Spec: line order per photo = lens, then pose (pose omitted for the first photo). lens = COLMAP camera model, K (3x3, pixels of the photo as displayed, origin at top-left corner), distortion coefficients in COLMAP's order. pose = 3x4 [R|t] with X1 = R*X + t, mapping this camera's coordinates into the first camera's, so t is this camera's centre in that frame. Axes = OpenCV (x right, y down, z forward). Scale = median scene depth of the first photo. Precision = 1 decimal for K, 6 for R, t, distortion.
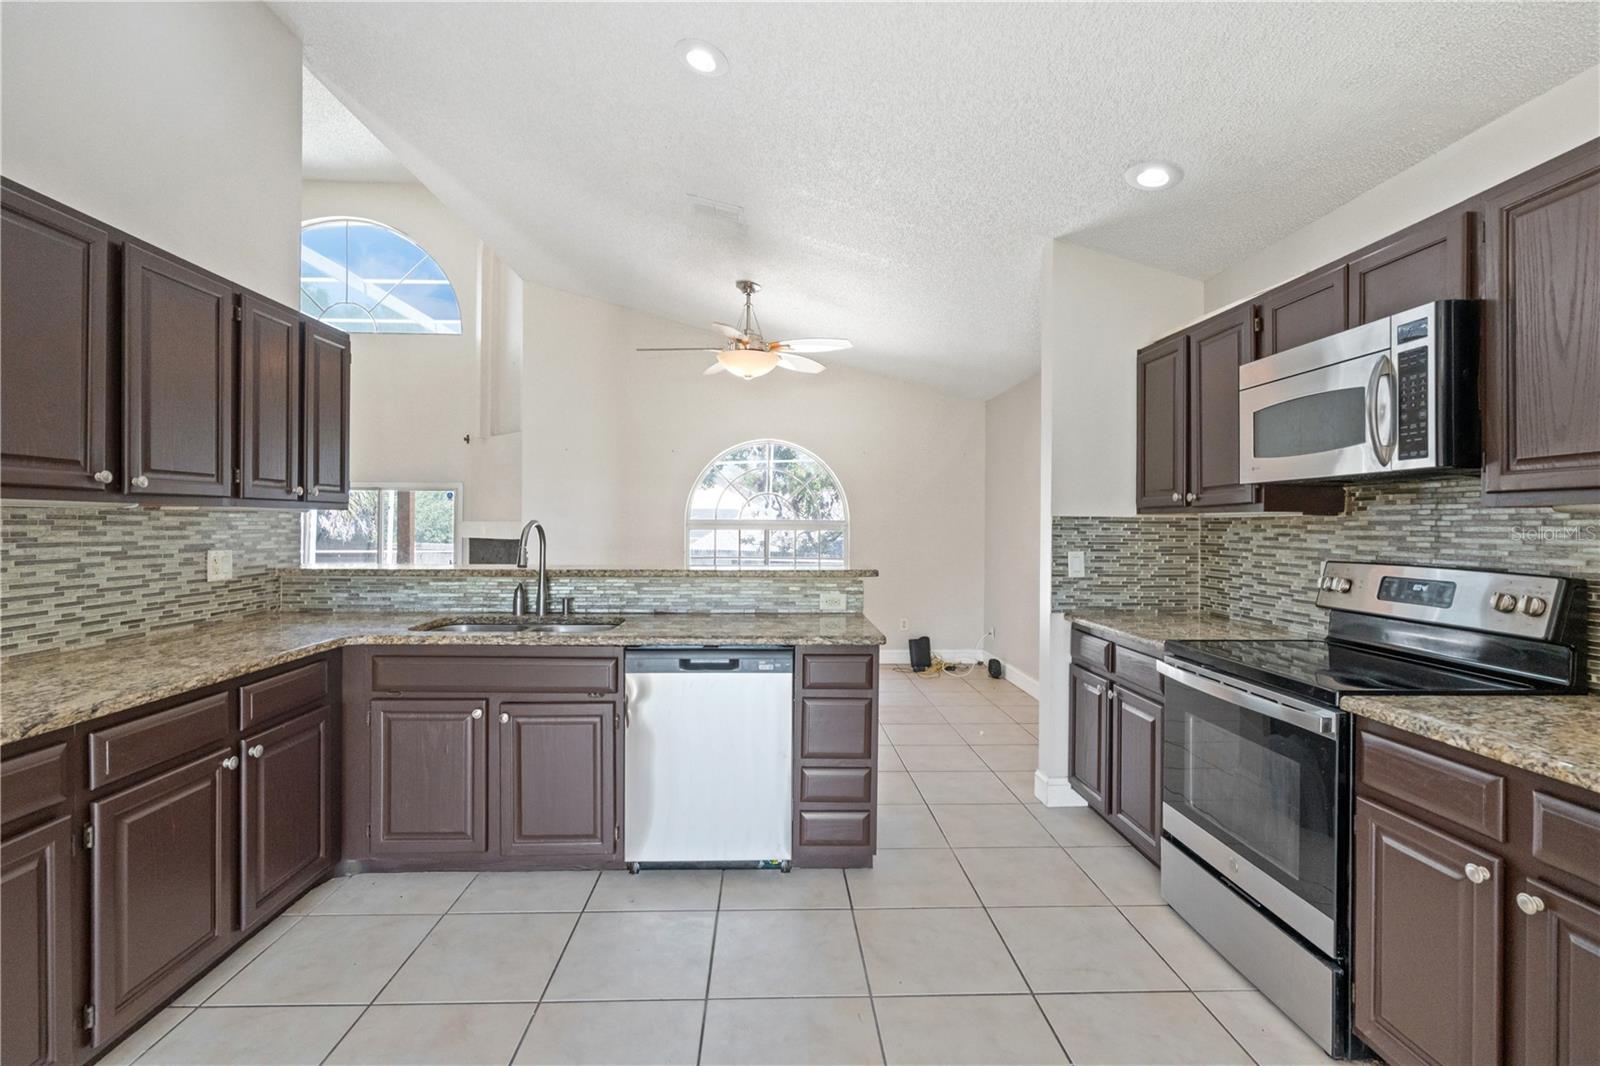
lens RADIAL K [[699.6, 0, 791.5], [0, 699.6, 524.7], [0, 0, 1]] dist [-0.001970, 0.000681]
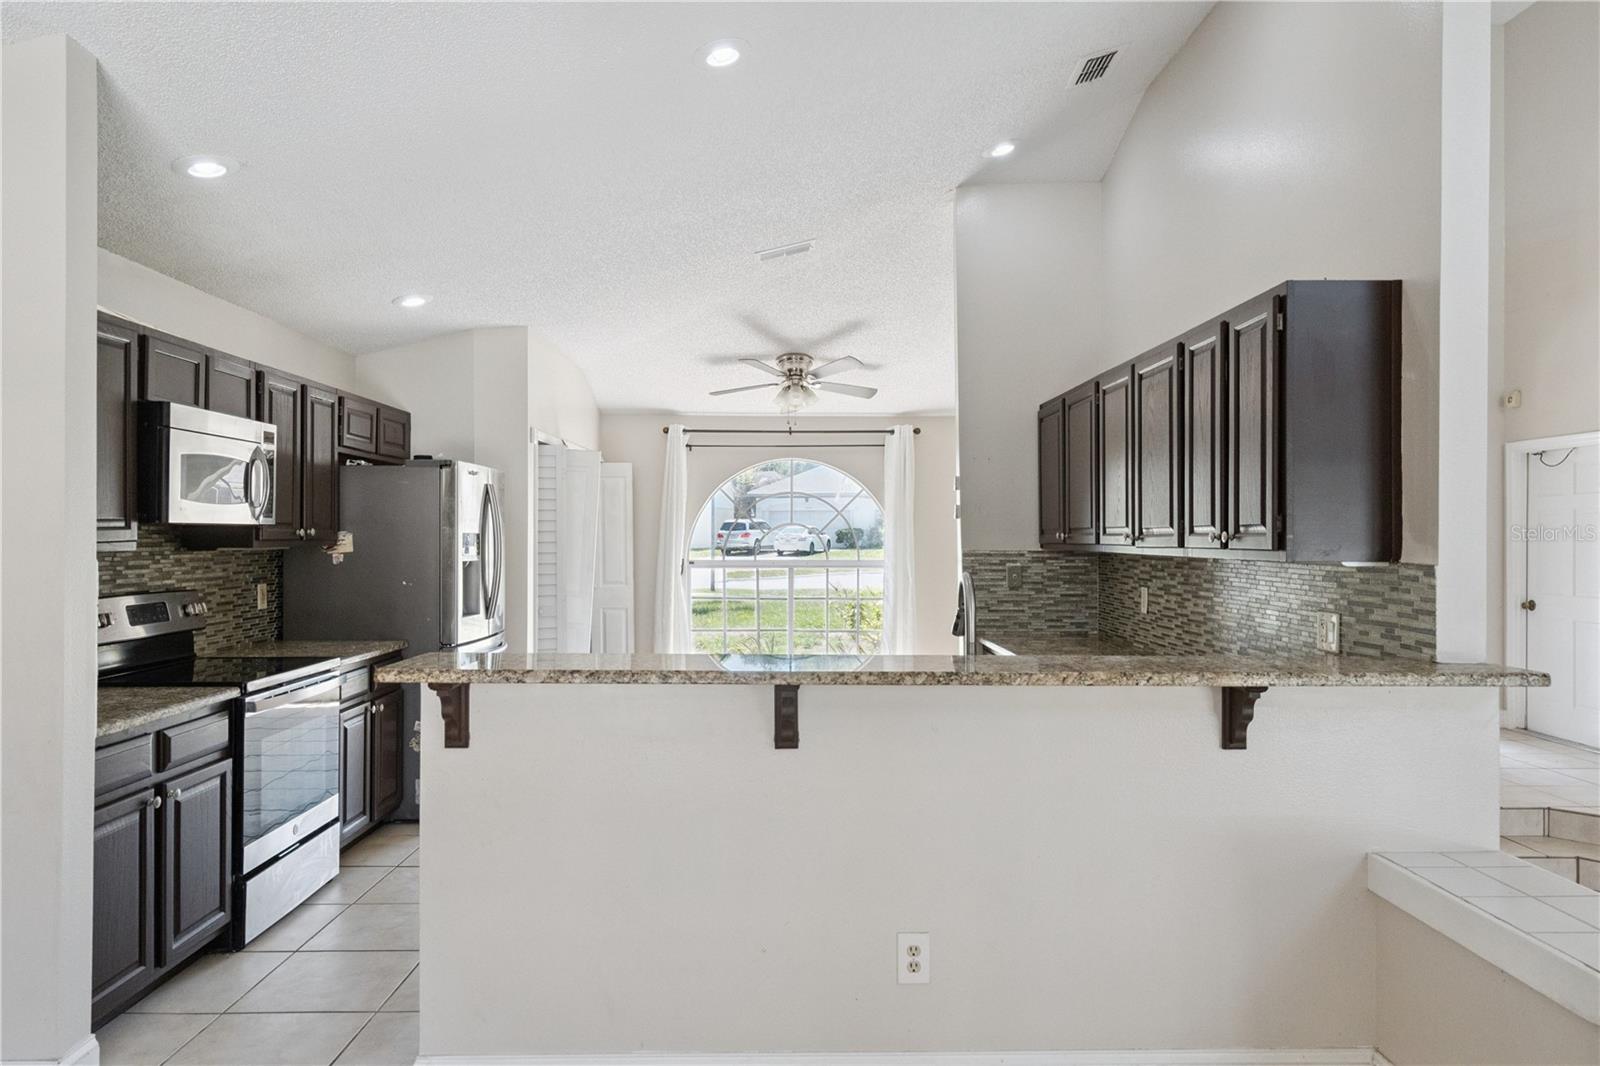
lens RADIAL K [[1028.0, 0, 800.0], [0, 1028.0, 533.0], [0, 0, 1]] dist [0.008988, 0.001886]
pose [[-0.999789, -0.009738, 0.018098, -0.250390], [-0.009722, 0.999952, 0.000965, -0.050037], [-0.018106, 0.000789, -0.999836, 2.251667]]
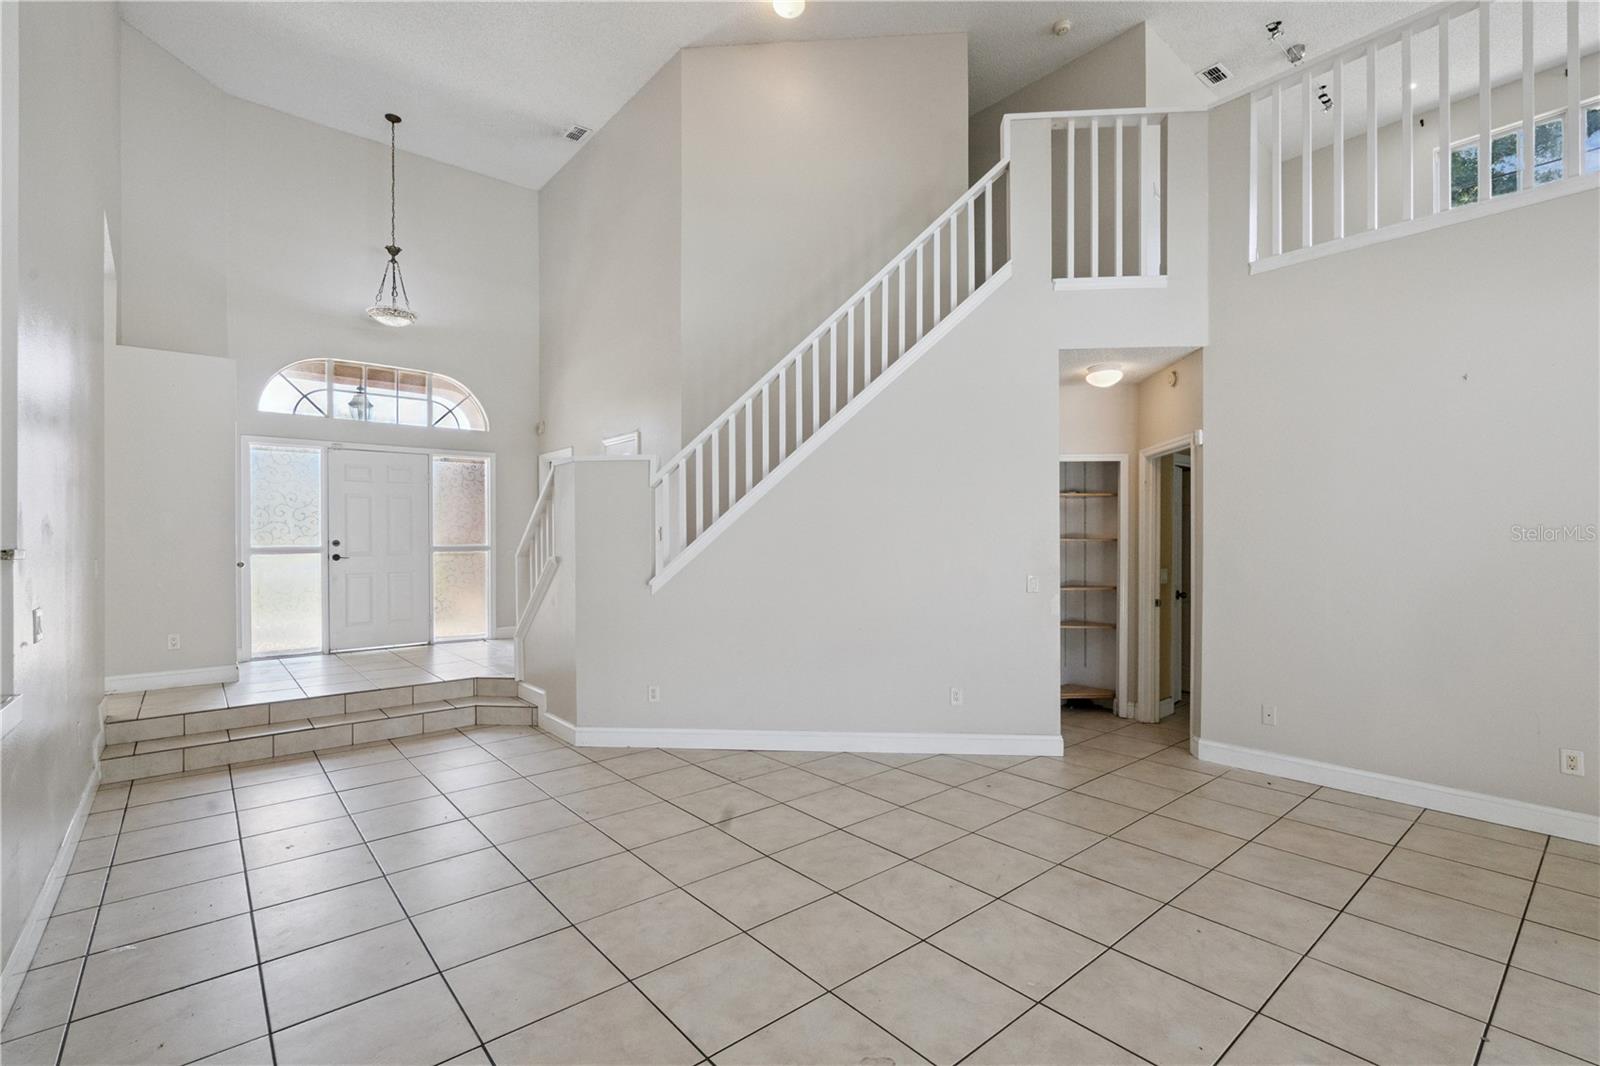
lens RADIAL K [[722.1, 0, 794.9], [0, 722.1, 538.0], [0, 0, 1]] dist [-0.000616, 0.001184]
pose [[-0.788848, -0.004894, -0.614568, -1.109113], [-0.003878, 0.999988, -0.002986, 0.053204], [0.614576, 0.000027, -0.788858, 2.546247]]
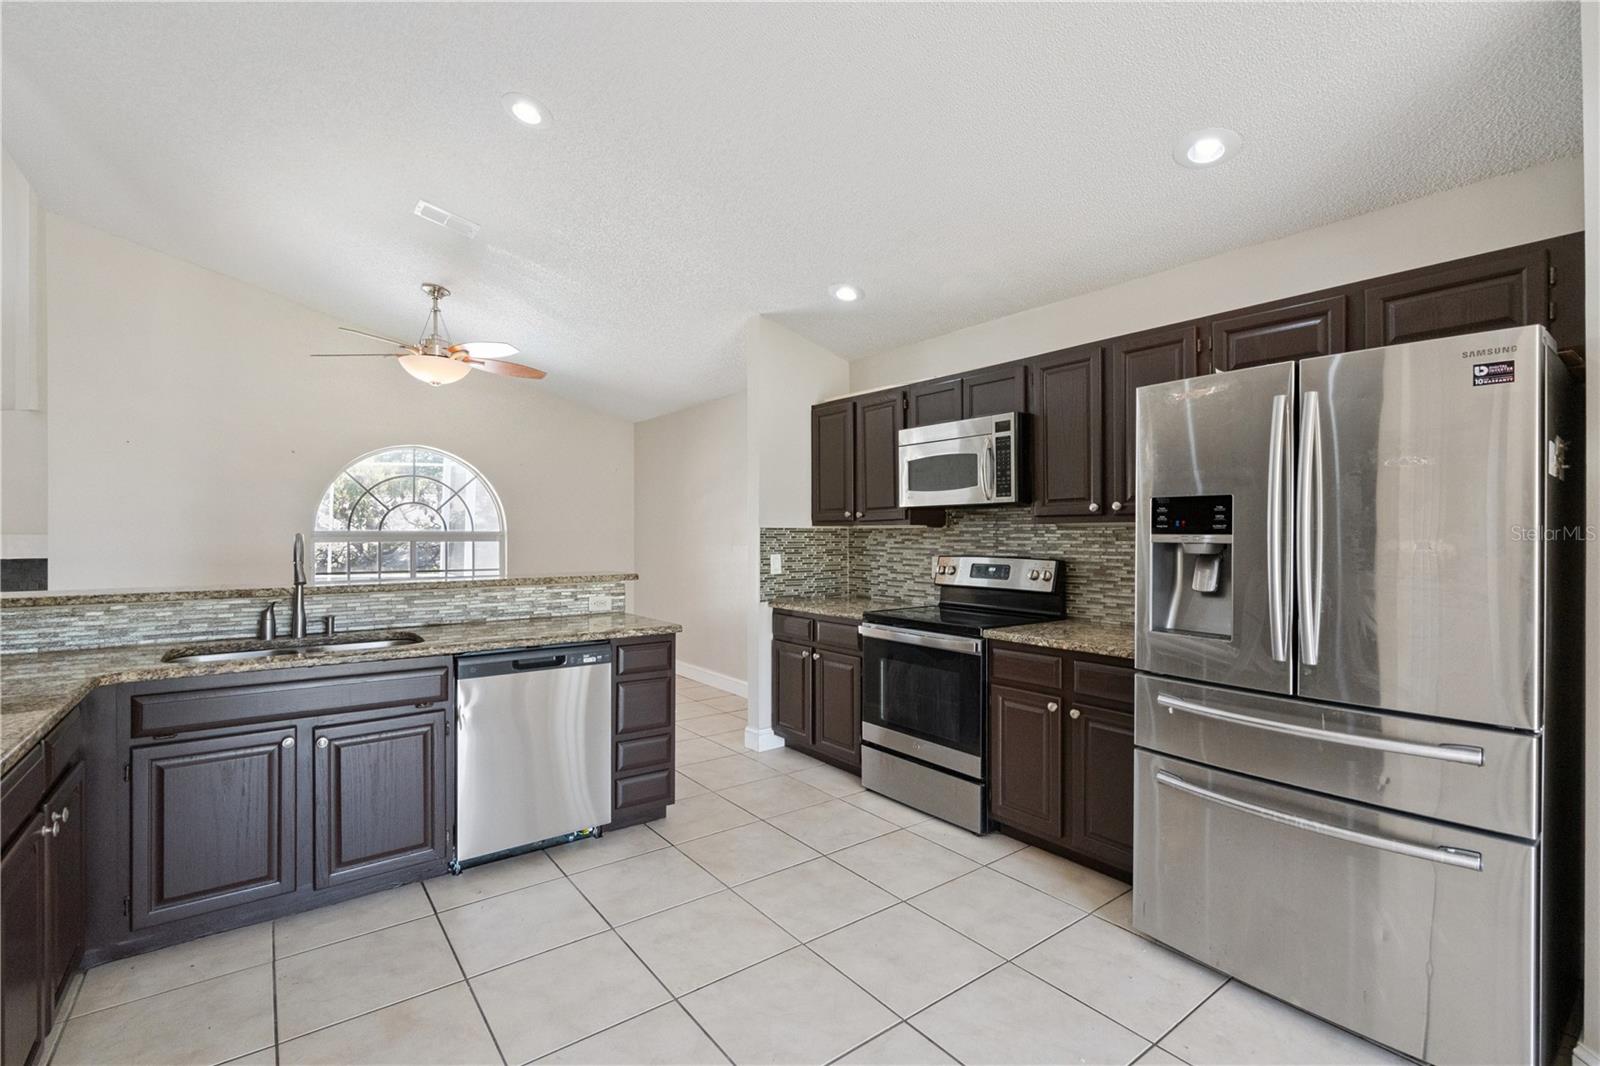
lens RADIAL K [[714.0, 0, 758.5], [0, 714.0, 531.1], [0, 0, 1]] dist [0.000239, 0.000287]
pose [[0.837979, -0.004750, 0.545681, -0.439988], [0.006563, 0.999978, -0.001374, -0.004983], [-0.545663, 0.004732, 0.837992, -0.136142]]
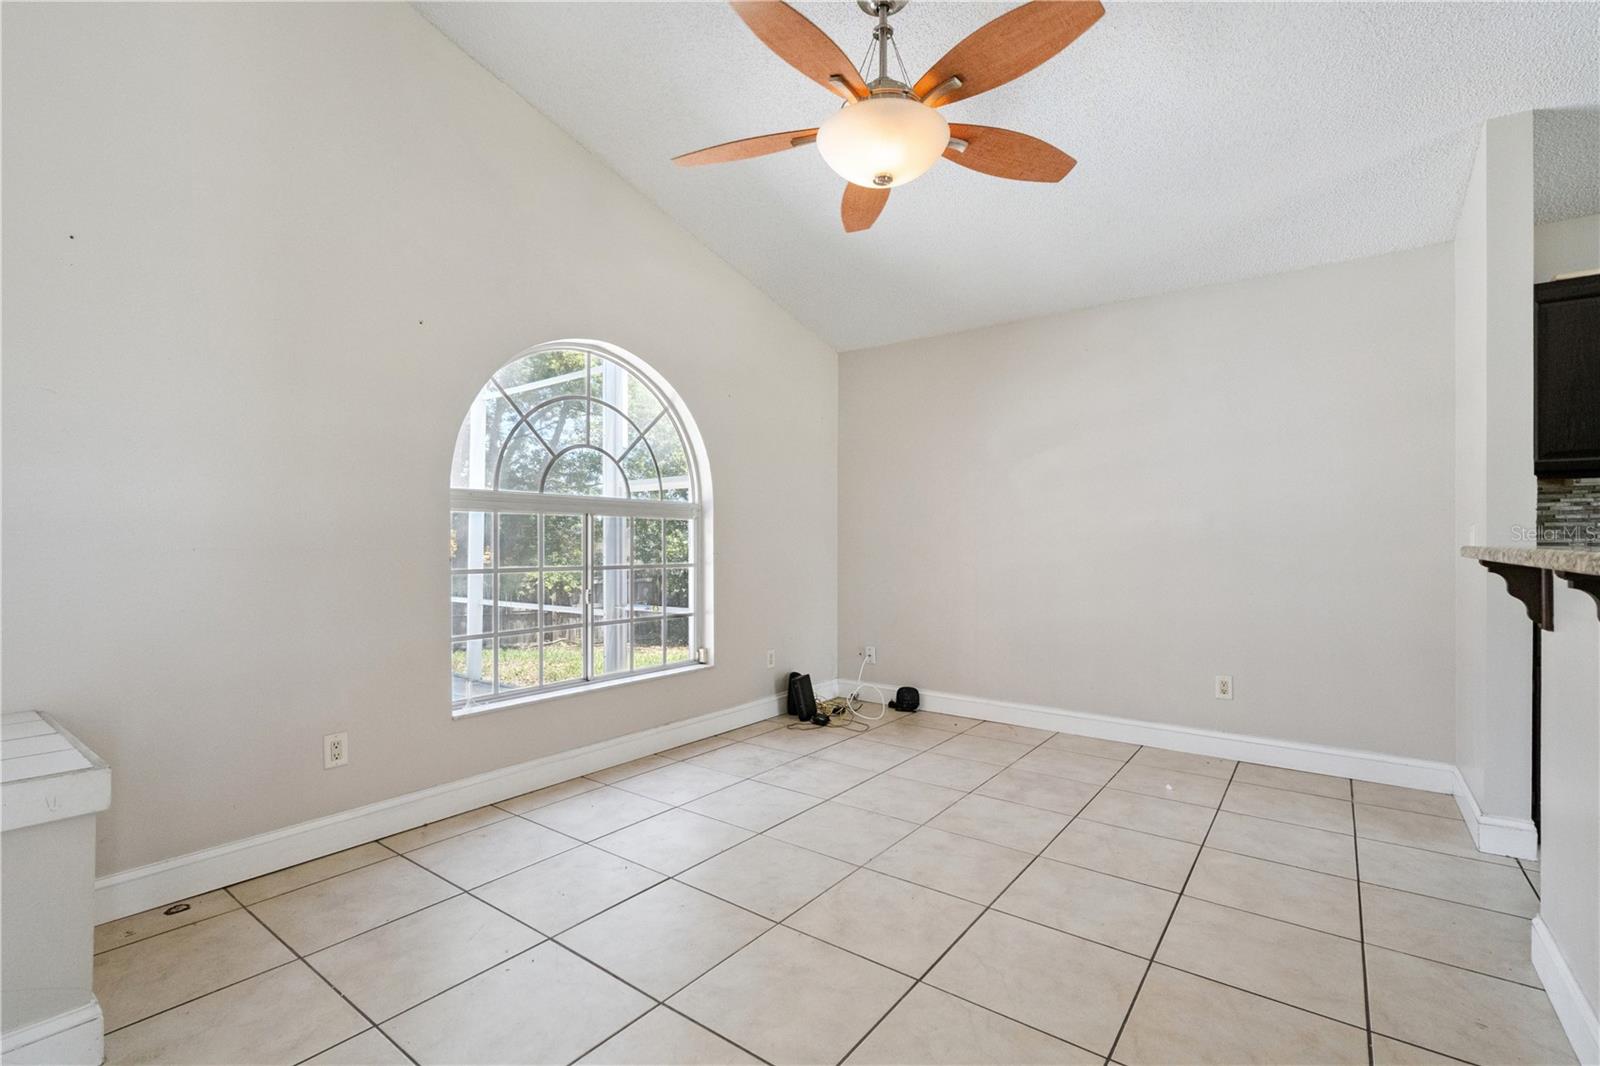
lens RADIAL K [[717.4, 0, 795.8], [0, 717.4, 537.2], [0, 0, 1]] dist [-0.001314, 0.000078]
pose [[0.627908, -0.010995, 0.778210, -0.909975], [0.006829, 0.999940, 0.008618, 0.052137], [-0.778258, -0.000097, 0.627945, 1.420381]]
